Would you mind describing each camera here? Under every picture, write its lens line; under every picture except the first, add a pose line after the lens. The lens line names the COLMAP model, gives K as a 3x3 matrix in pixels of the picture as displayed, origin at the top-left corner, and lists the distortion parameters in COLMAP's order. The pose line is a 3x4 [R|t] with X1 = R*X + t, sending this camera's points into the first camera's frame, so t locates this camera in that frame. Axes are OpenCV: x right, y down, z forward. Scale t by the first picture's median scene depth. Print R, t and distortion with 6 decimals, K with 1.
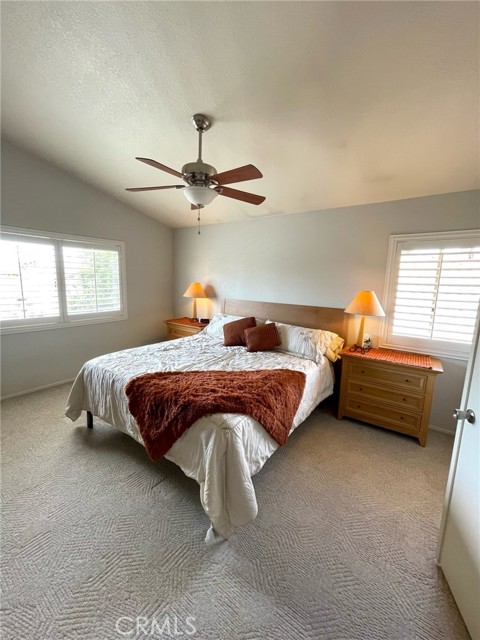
lens RADIAL K [[257.4, 0, 241.4], [0, 257.4, 317.6], [0, 0, 1]] dist [-0.001550, -0.000027]
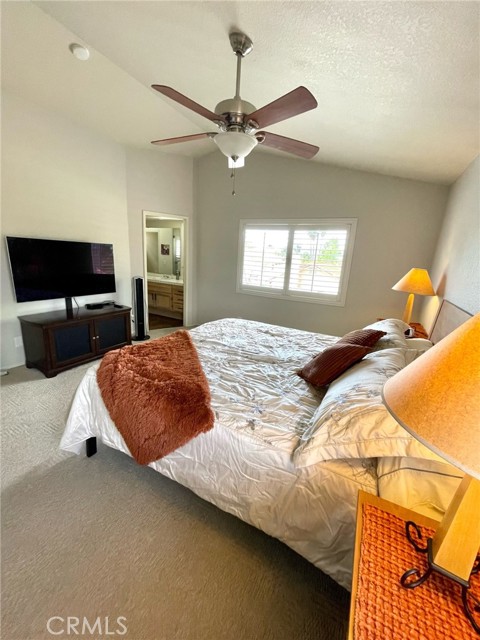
lens RADIAL K [[257.4, 0, 241.4], [0, 257.4, 317.6], [0, 0, 1]] dist [-0.001550, -0.000027]
pose [[0.142694, 0.217401, -0.965596, 0.536775], [-0.199596, 0.961857, 0.187063, -0.074128], [0.969433, 0.166037, 0.180644, 0.693343]]
